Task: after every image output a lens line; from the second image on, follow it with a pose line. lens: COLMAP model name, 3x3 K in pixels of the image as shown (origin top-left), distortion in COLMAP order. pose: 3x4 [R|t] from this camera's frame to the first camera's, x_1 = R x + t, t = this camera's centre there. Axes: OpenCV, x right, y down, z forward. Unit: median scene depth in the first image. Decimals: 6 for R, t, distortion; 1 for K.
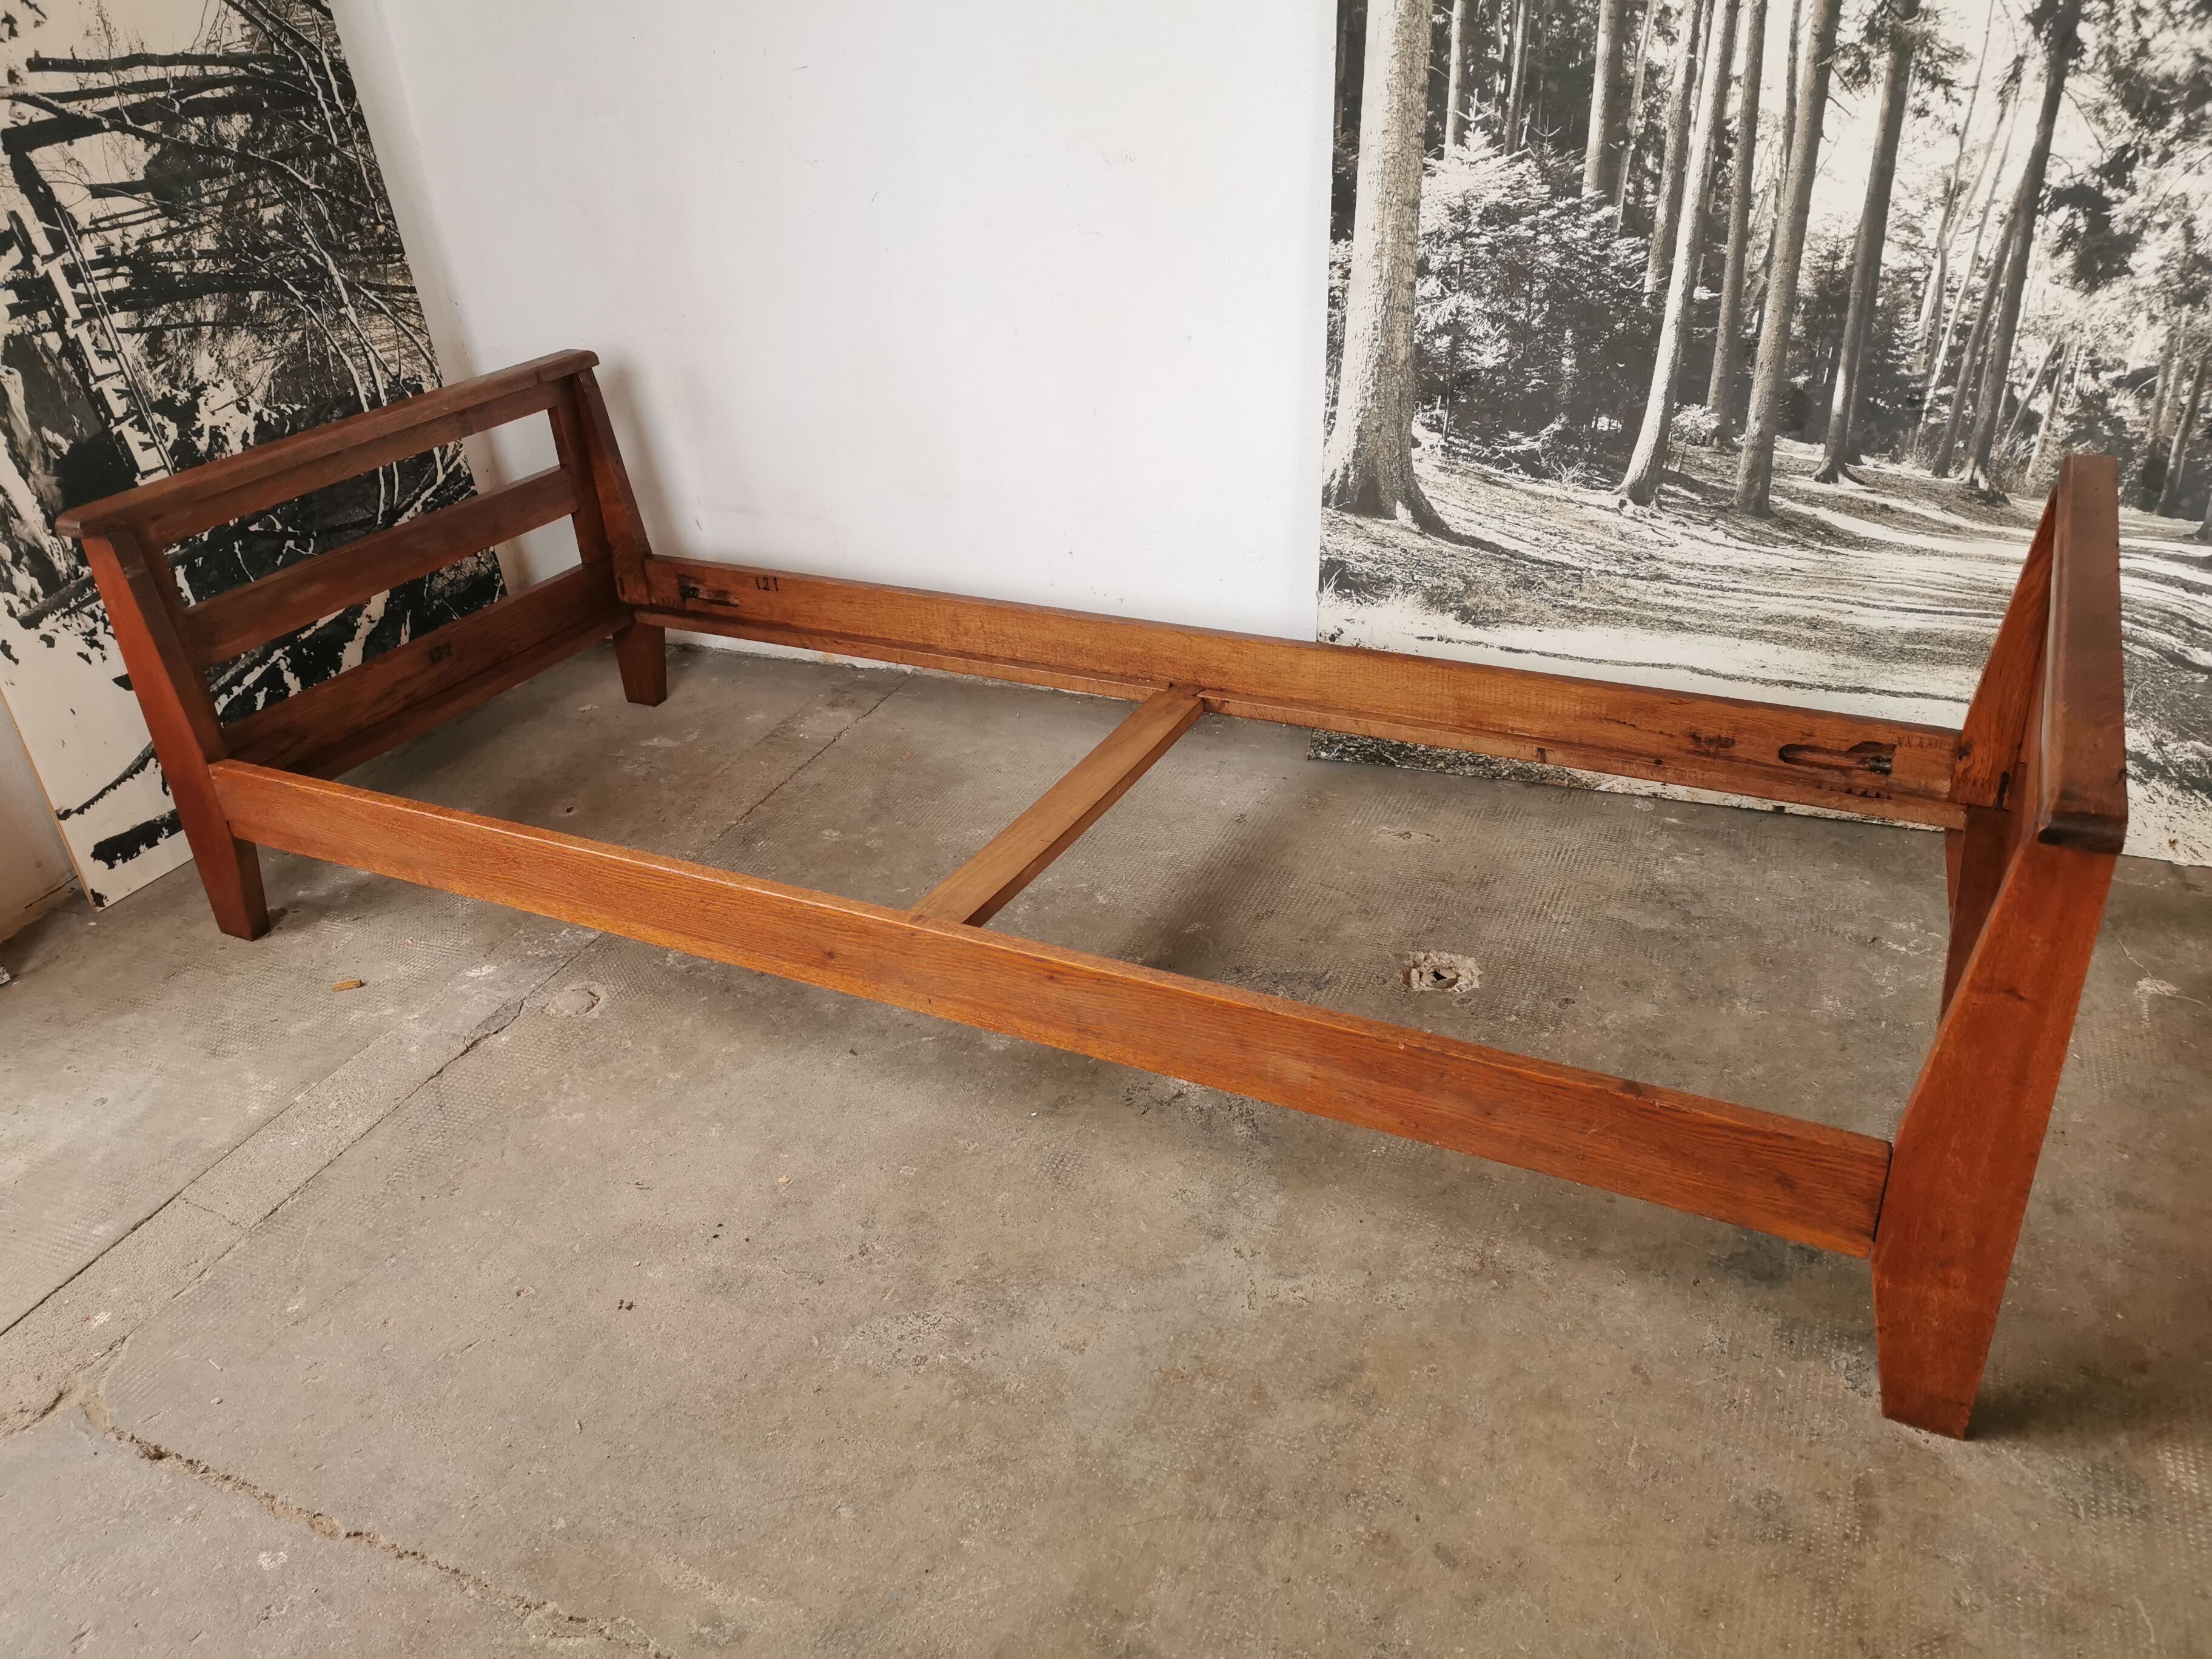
lens RADIAL K [[1699.8, 0, 1104.3], [0, 1699.8, 827.8], [0, 0, 1]] dist [0.082129, -0.111656]
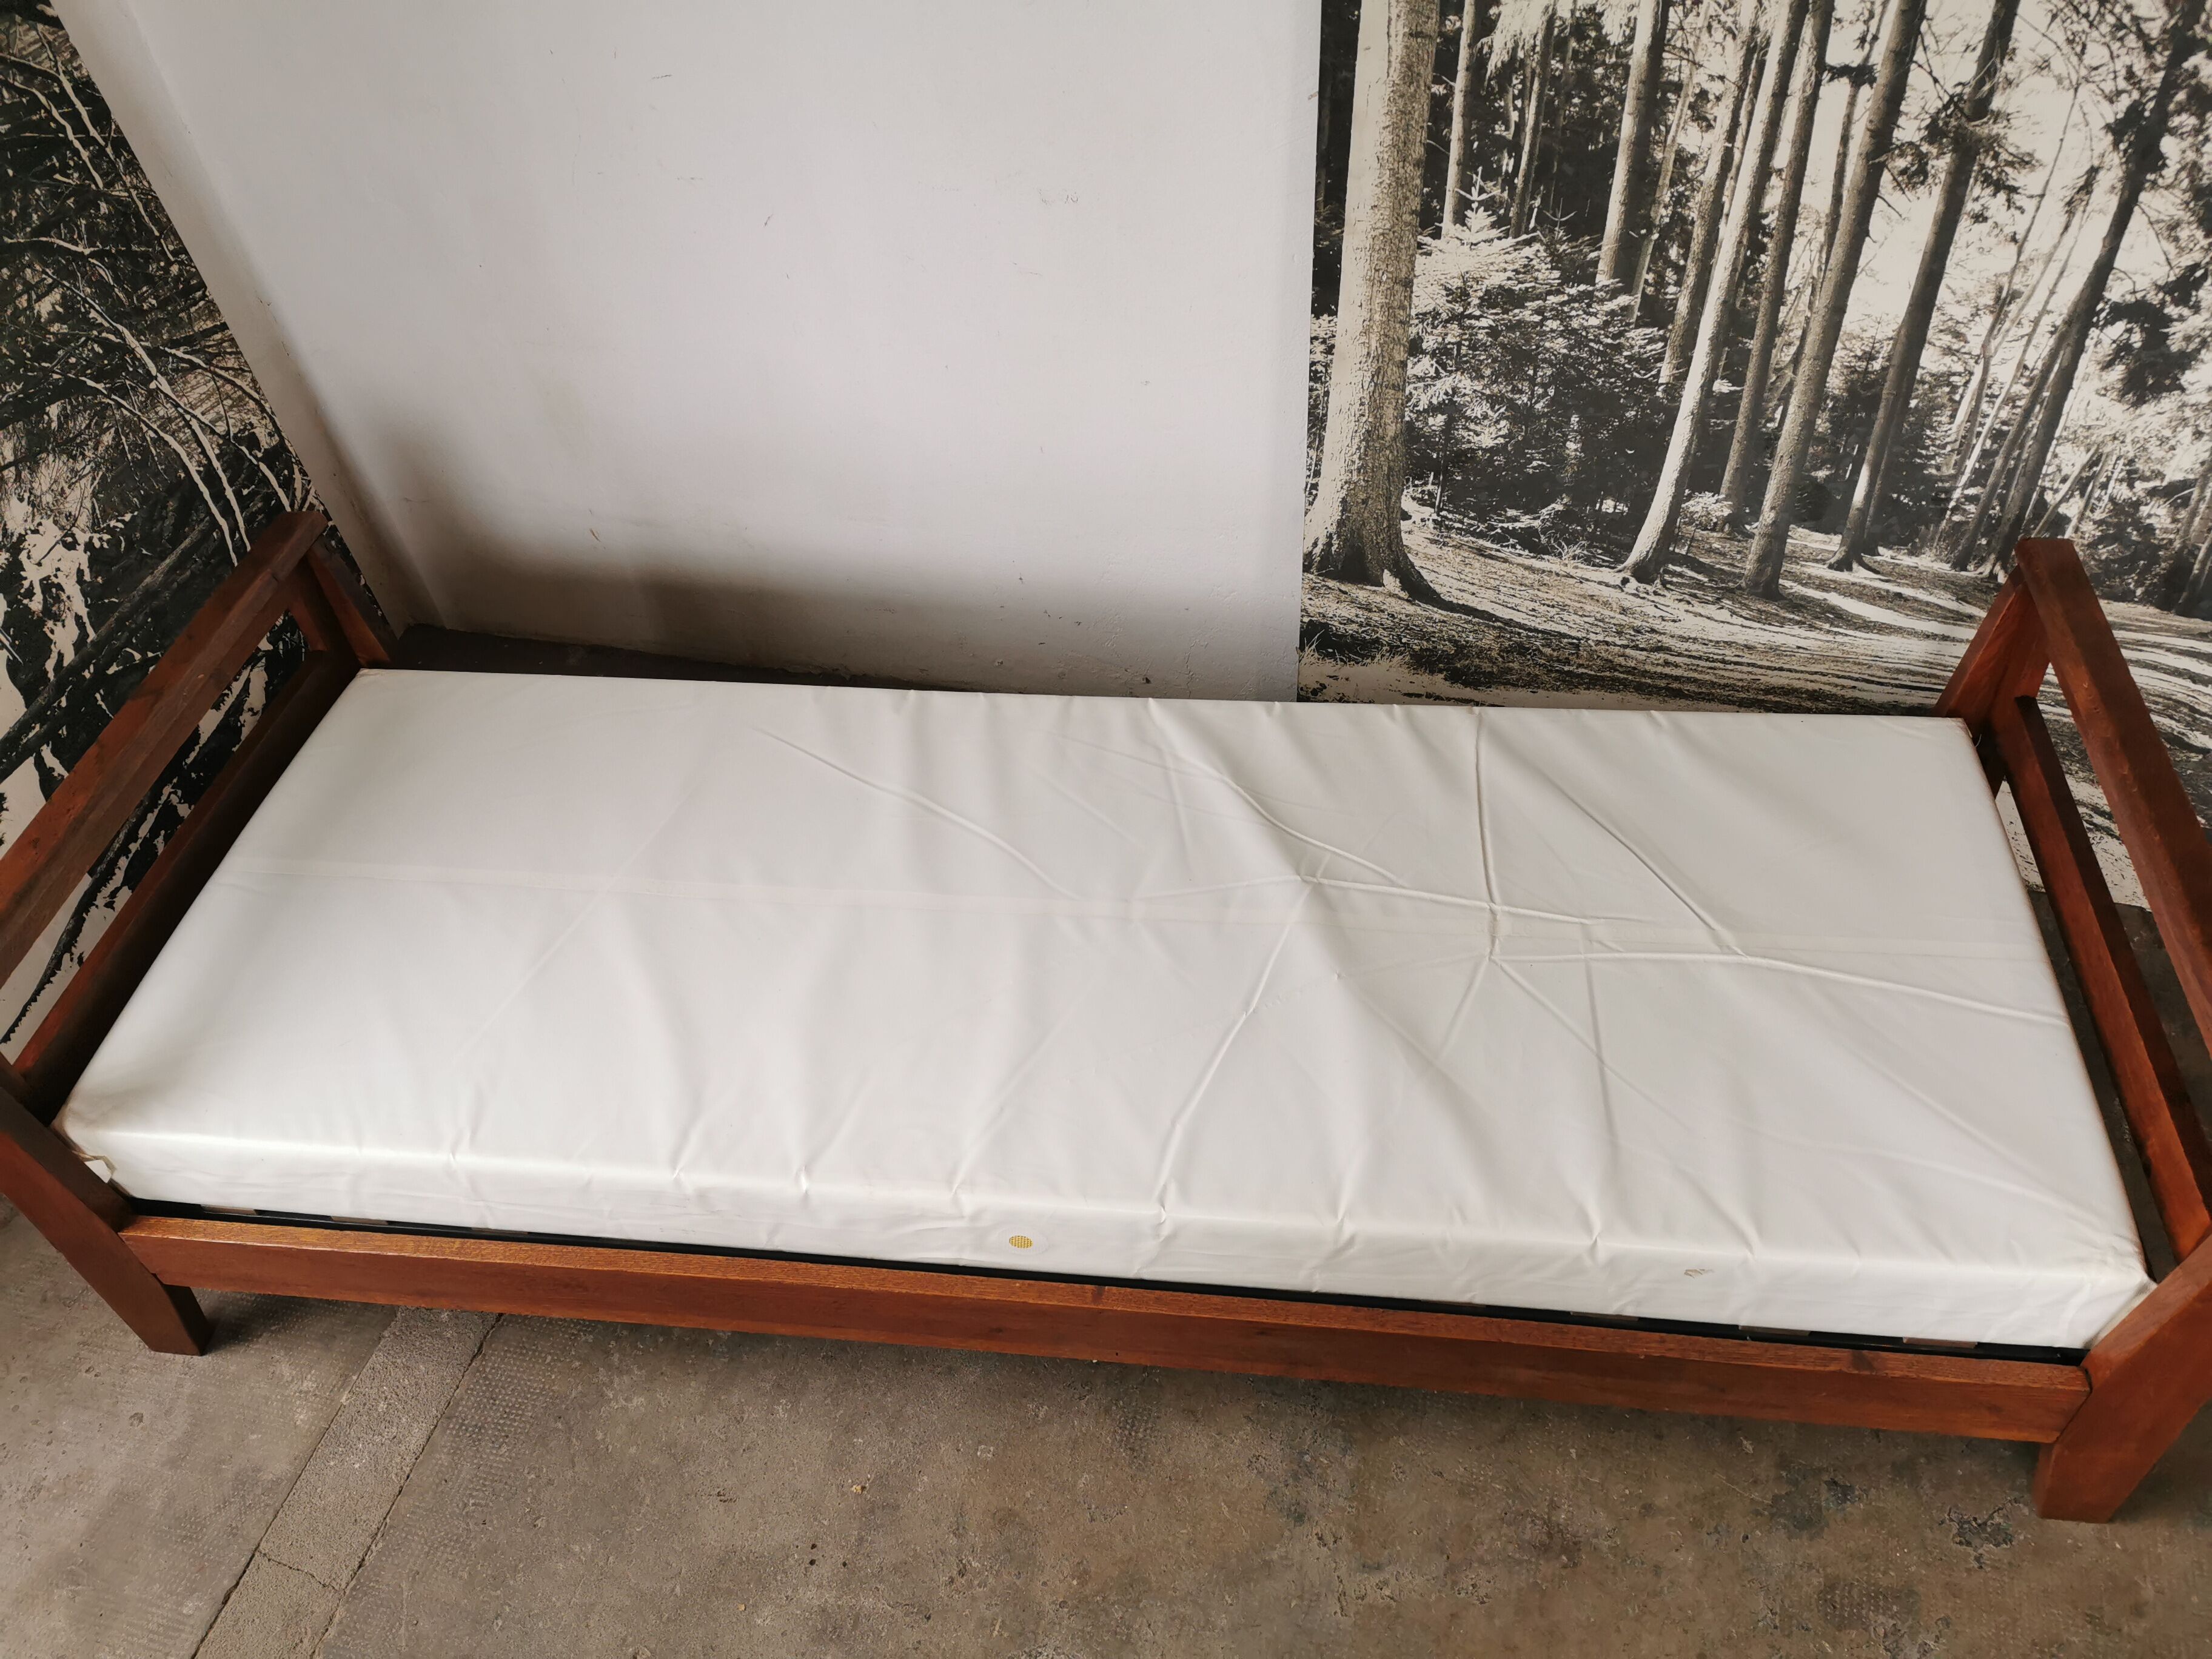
lens RADIAL K [[1693.4, 0, 1113.1], [0, 1693.4, 824.1], [0, 0, 1]] dist [0.066730, -0.081459]
pose [[0.992588, -0.094993, 0.075798, -0.063695], [0.069932, 0.956560, 0.283024, -0.352920], [-0.099391, -0.275625, 0.956113, 0.092520]]
